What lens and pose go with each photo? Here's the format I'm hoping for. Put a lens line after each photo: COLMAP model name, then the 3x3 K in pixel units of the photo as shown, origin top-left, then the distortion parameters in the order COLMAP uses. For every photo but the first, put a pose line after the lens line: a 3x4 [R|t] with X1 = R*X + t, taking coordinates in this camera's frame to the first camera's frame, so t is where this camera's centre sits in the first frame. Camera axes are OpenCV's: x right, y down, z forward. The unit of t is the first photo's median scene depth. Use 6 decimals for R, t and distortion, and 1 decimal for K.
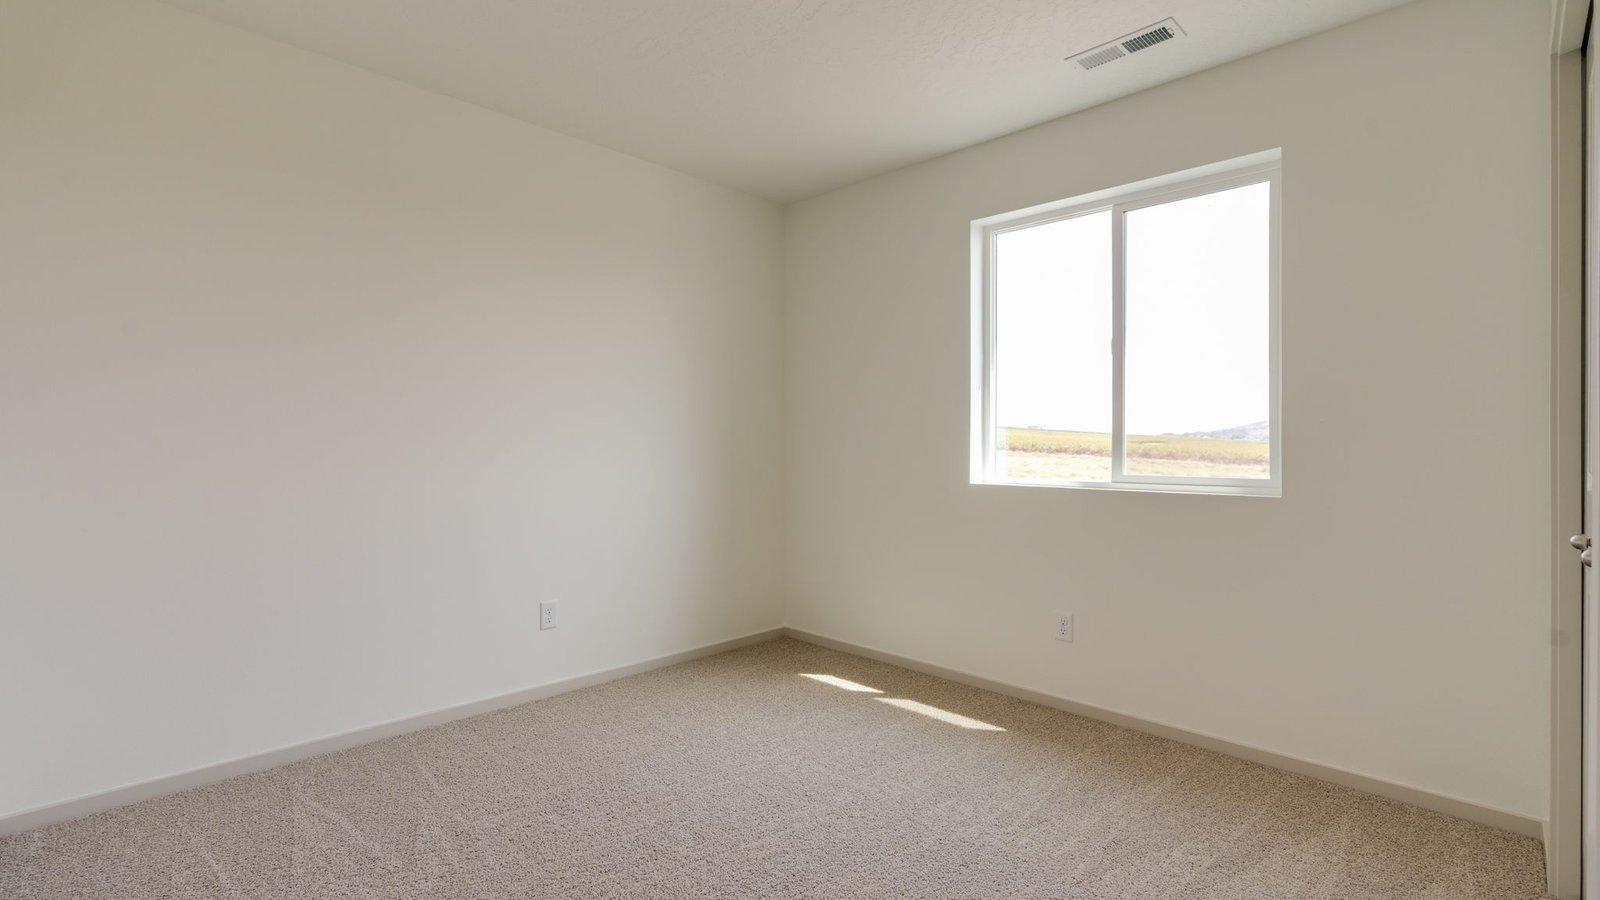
lens RADIAL K [[726.5, 0, 794.4], [0, 726.5, 437.5], [0, 0, 1]] dist [-0.010518, 0.007005]
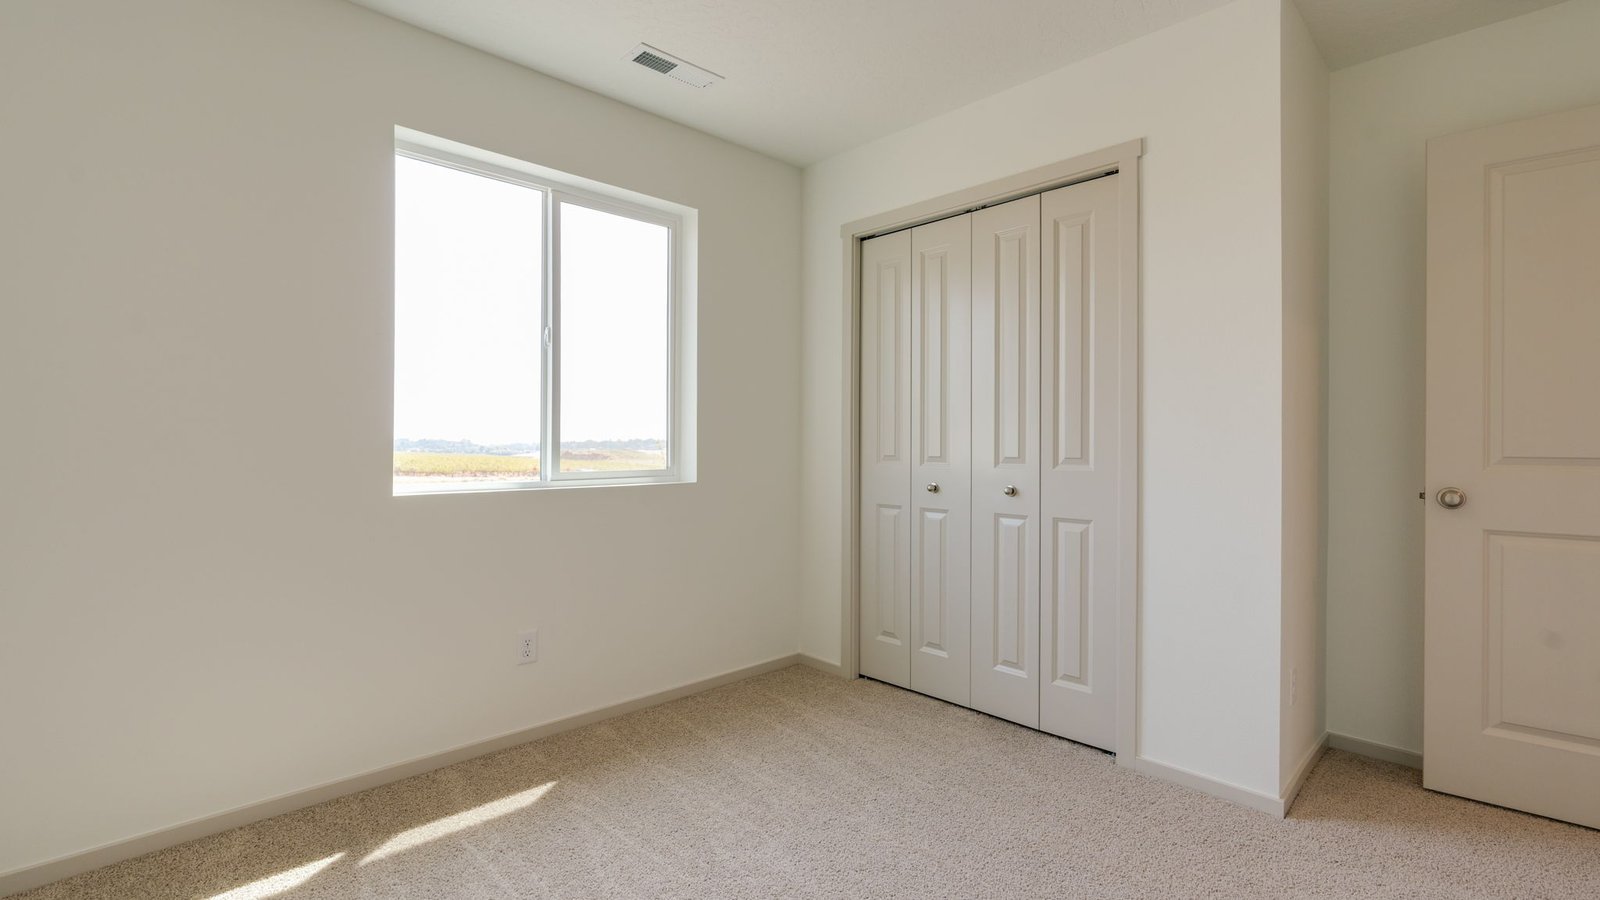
lens RADIAL K [[714.6, 0, 792.0], [0, 714.6, 444.6], [0, 0, 1]] dist [-0.007488, 0.000747]
pose [[0.033456, -0.013489, 0.999349, -0.489892], [-0.012282, 0.999828, 0.013907, -0.003468], [-0.999365, -0.012739, 0.033284, 0.657330]]
